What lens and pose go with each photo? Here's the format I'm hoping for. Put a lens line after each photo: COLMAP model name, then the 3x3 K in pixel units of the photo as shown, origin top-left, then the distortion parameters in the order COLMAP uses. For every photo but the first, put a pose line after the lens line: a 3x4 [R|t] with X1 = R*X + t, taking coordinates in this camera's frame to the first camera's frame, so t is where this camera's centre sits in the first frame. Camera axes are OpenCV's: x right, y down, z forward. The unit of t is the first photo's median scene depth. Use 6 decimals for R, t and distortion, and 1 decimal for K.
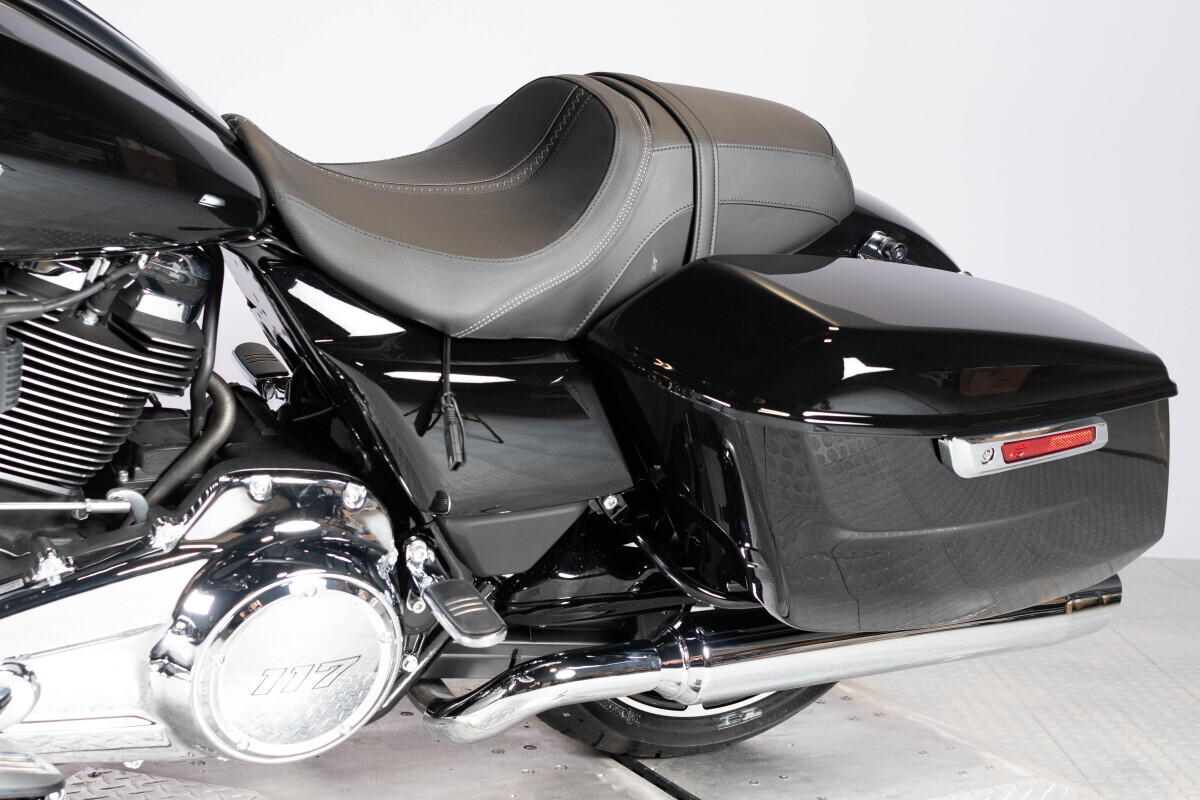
lens RADIAL K [[1931.7, 0, 600.0], [0, 1931.7, 400.0], [0, 0, 1]] dist [-0.058439, -0.120100]
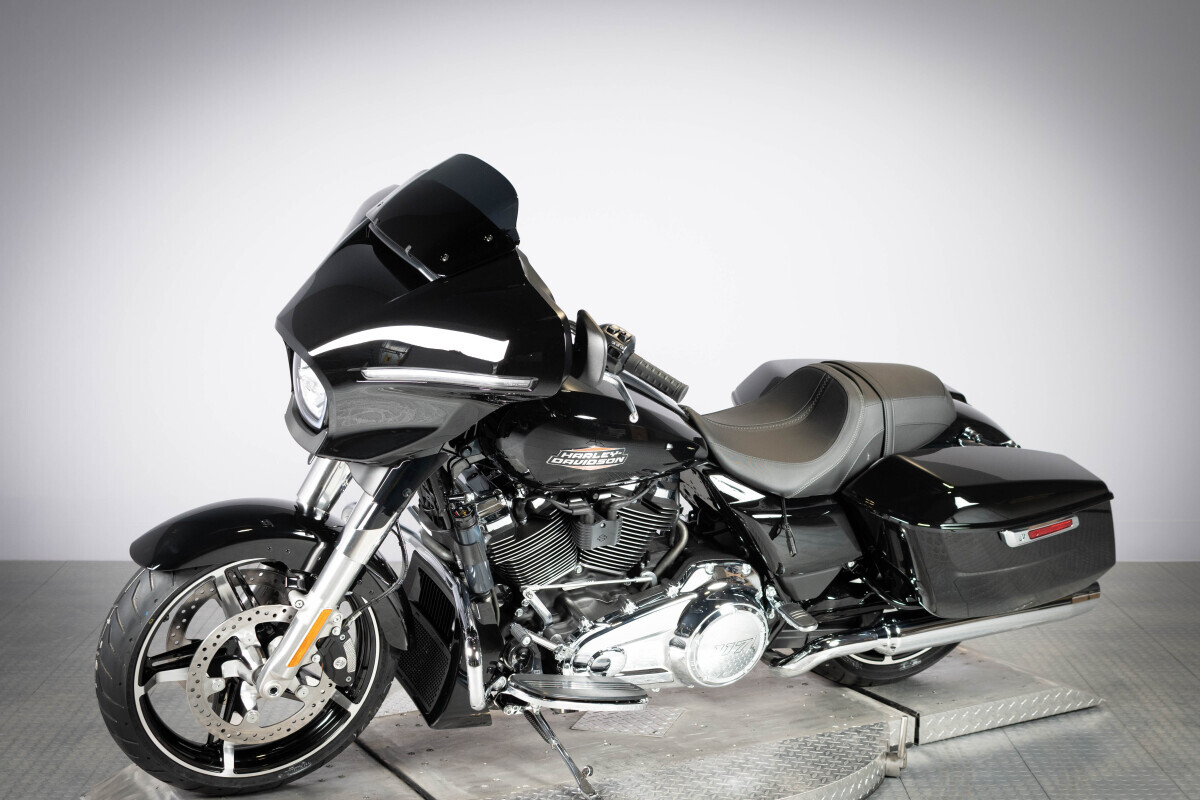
lens RADIAL K [[1931.7, 0, 600.0], [0, 1931.7, 400.0], [0, 0, 1]] dist [-0.058439, -0.120100]
pose [[0.997549, -0.053719, -0.044826, -0.168475], [0.053576, 0.998554, -0.004374, -0.135764], [0.044996, 0.001961, 0.998985, -1.175994]]
